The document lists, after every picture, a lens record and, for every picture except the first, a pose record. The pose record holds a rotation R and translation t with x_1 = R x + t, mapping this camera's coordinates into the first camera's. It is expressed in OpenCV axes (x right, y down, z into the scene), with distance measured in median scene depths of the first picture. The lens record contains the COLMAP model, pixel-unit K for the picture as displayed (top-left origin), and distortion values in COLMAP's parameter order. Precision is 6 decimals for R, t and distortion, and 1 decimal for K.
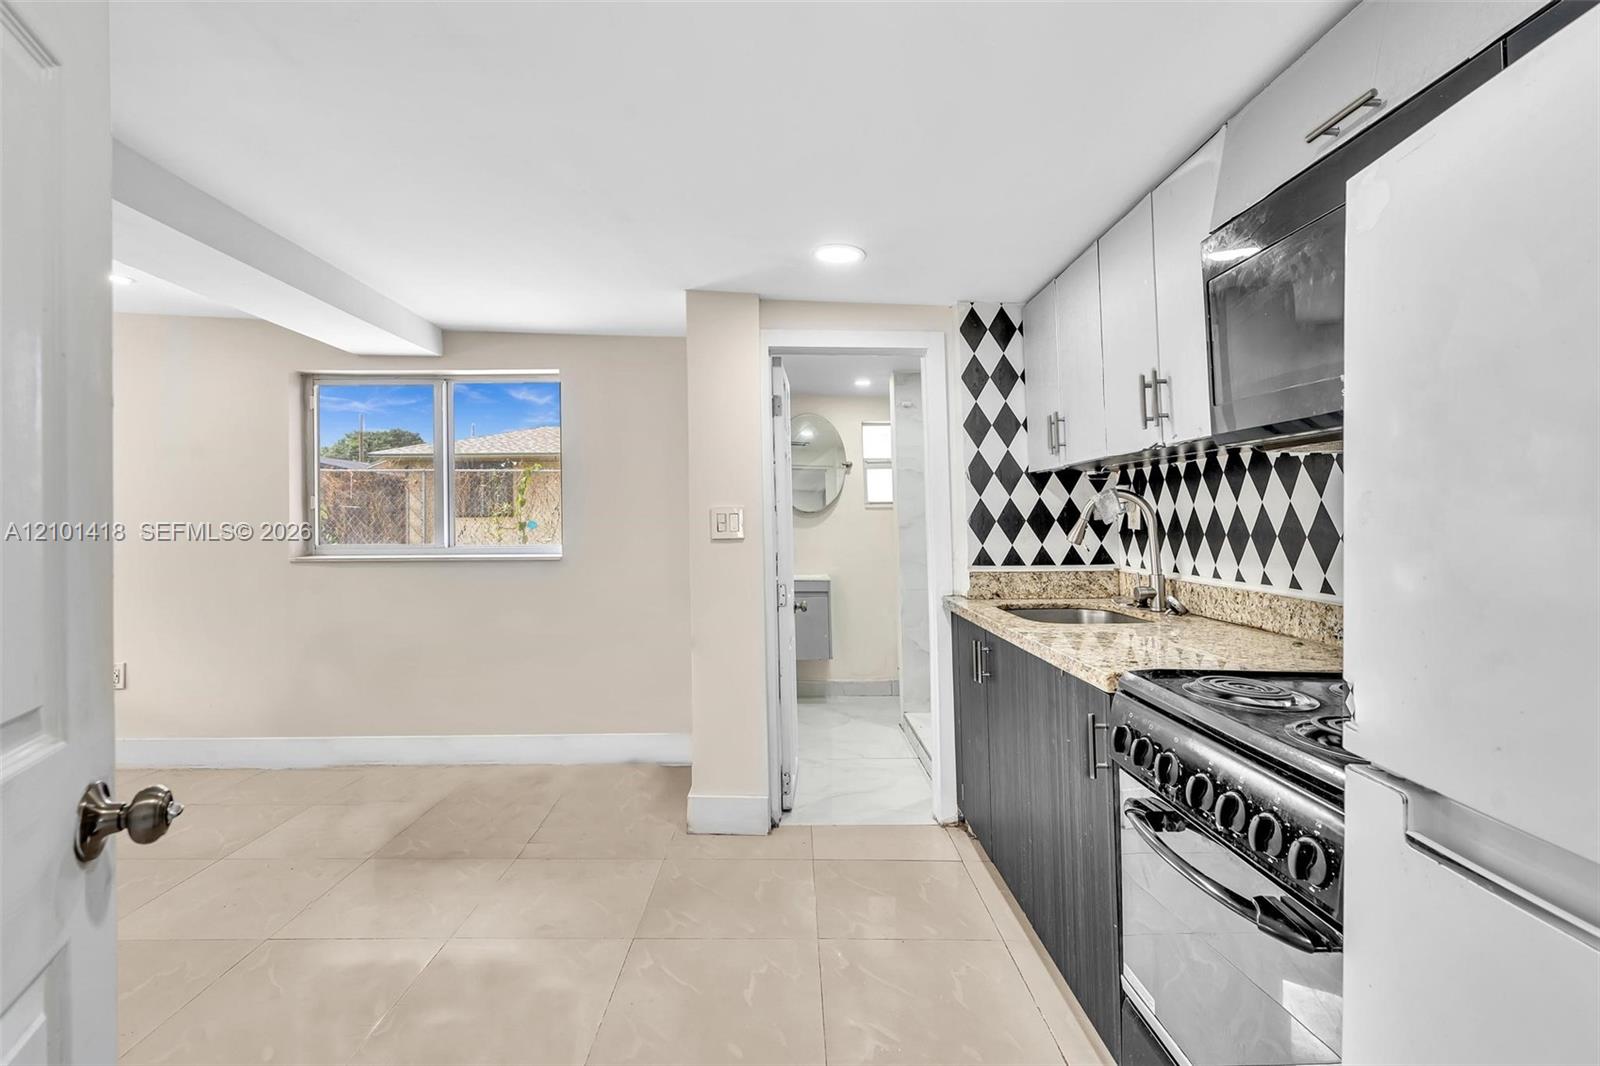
lens RADIAL K [[759.1, 0, 828.0], [0, 759.1, 546.8], [0, 0, 1]] dist [0.013504, 0.001113]
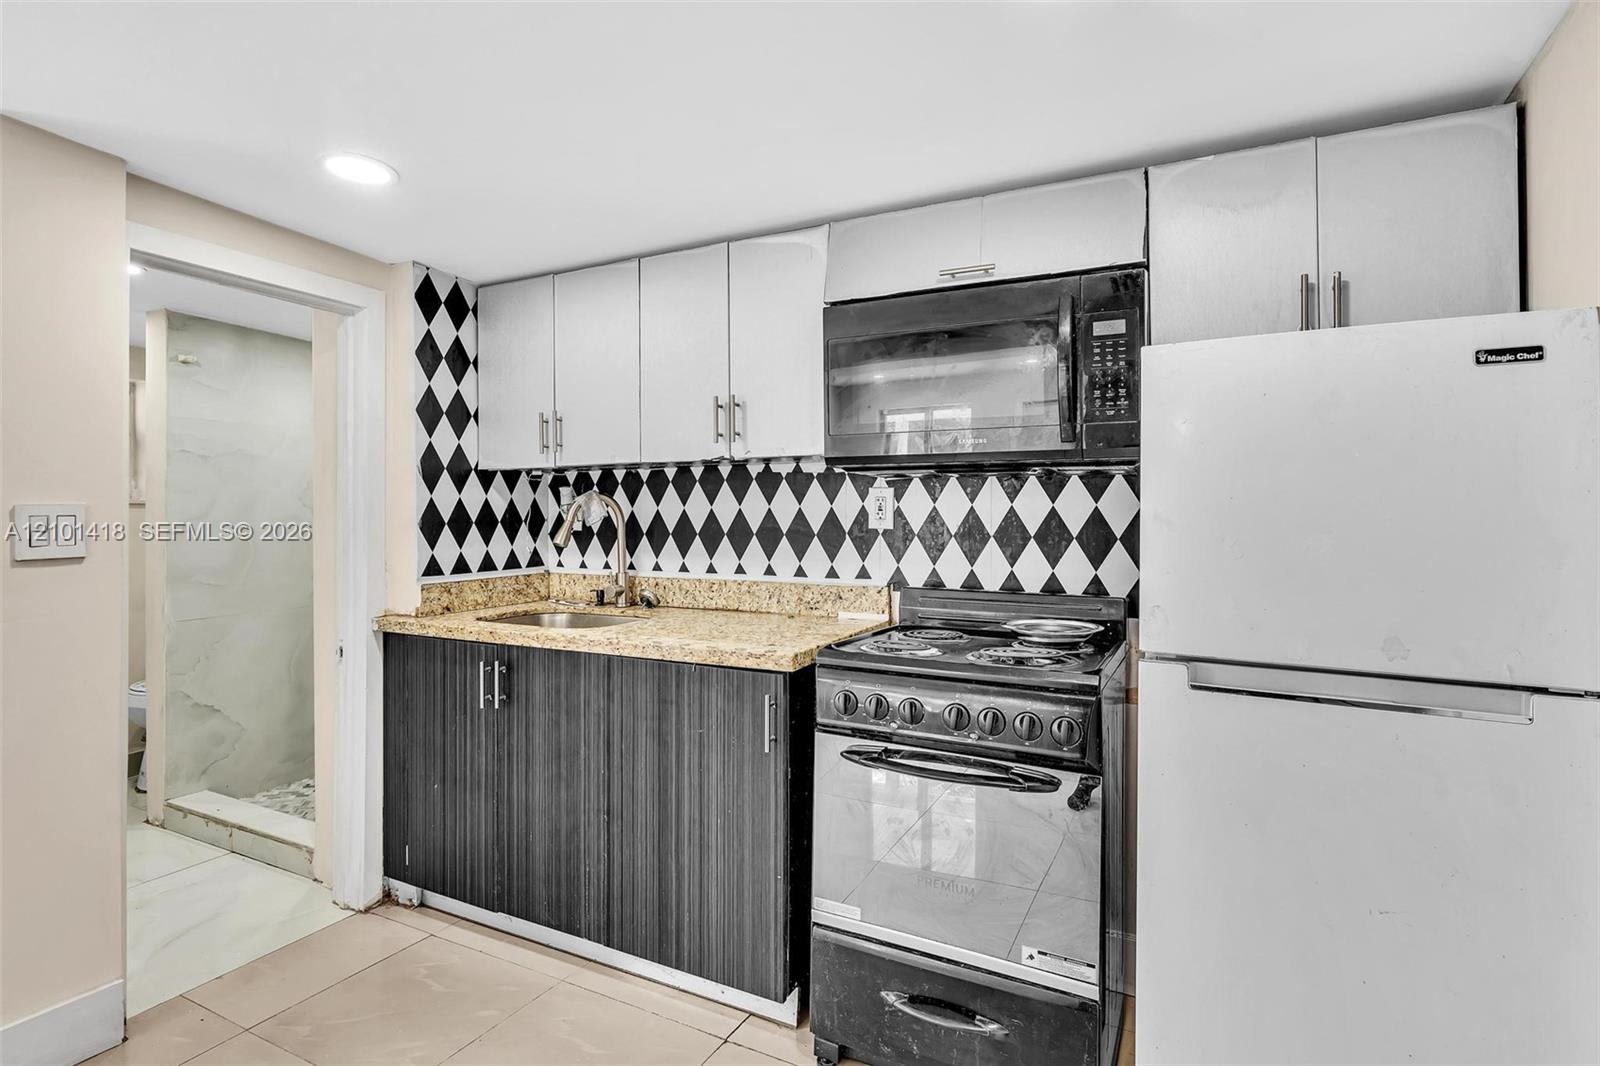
lens RADIAL K [[793.6, 0, 808.6], [0, 793.6, 513.5], [0, 0, 1]] dist [-0.003932, 0.001548]
pose [[0.501825, 0.000778, 0.864969, -0.353184], [0.032736, 0.999266, -0.019892, -0.013797], [-0.864349, 0.038298, 0.501431, 0.188812]]
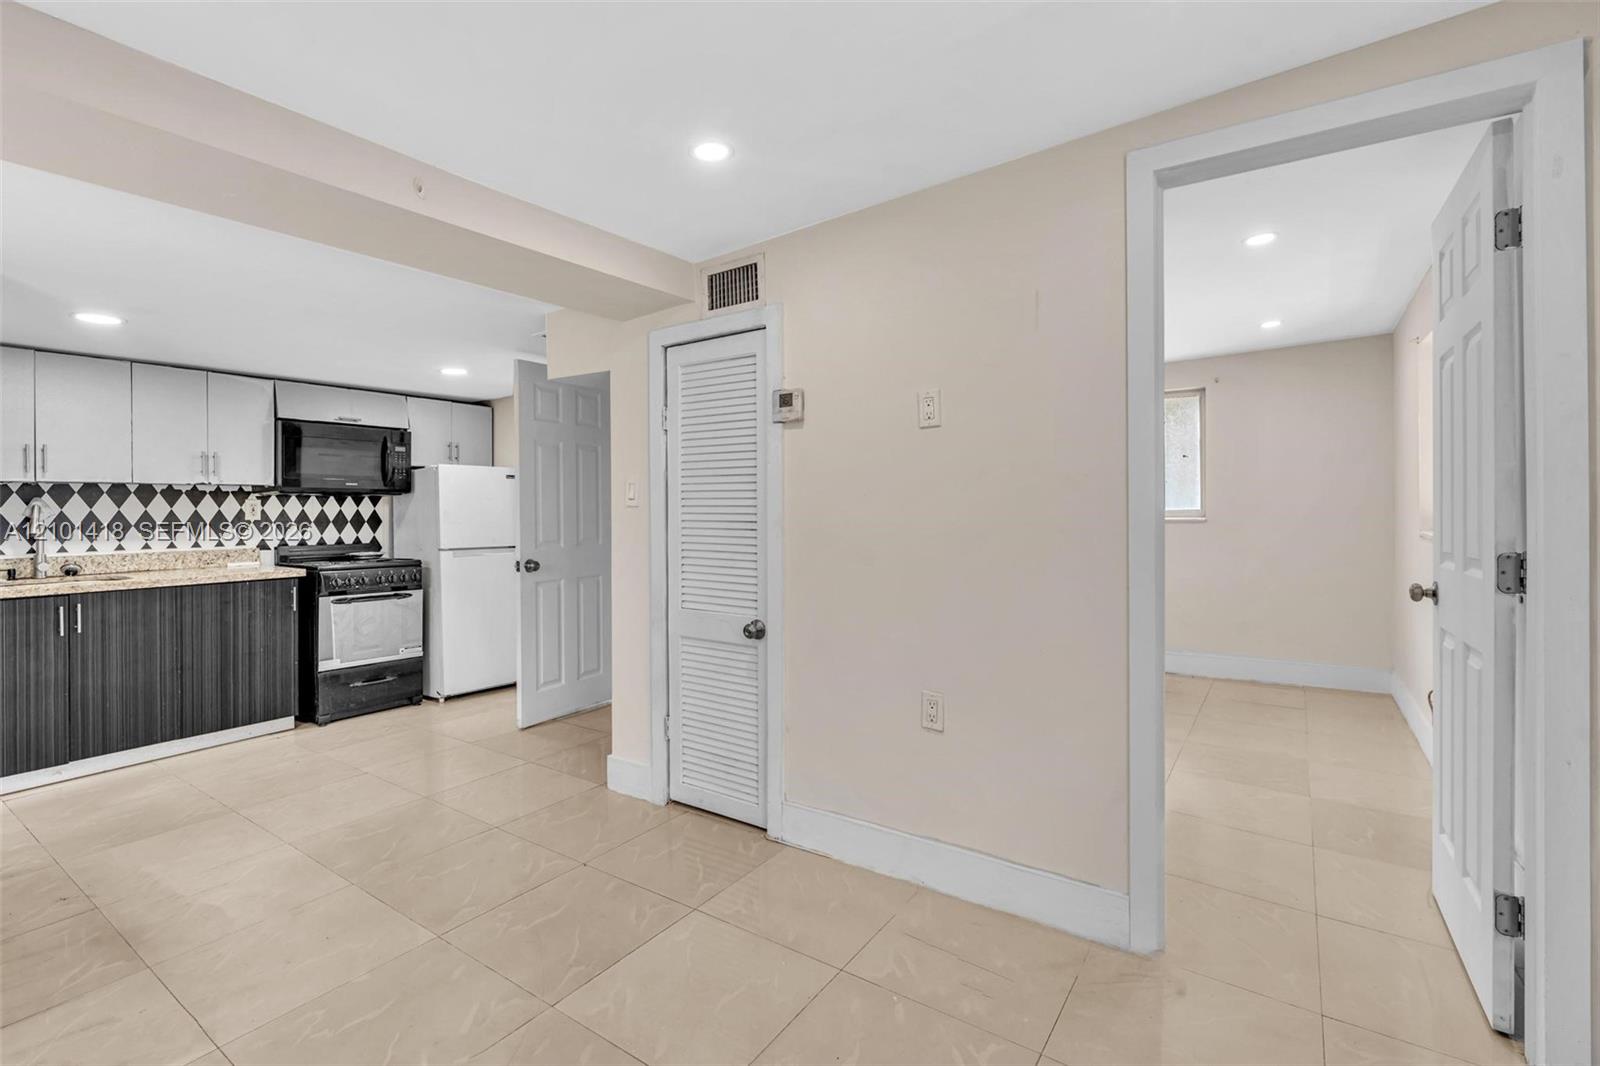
lens RADIAL K [[719.1, 0, 783.0], [0, 719.1, 513.7], [0, 0, 1]] dist [-0.002273, 0.001552]
pose [[-0.781834, 0.006355, 0.623454, -1.460266], [0.034362, 0.998867, 0.032910, -0.037296], [-0.622538, 0.047153, -0.781167, 1.062034]]
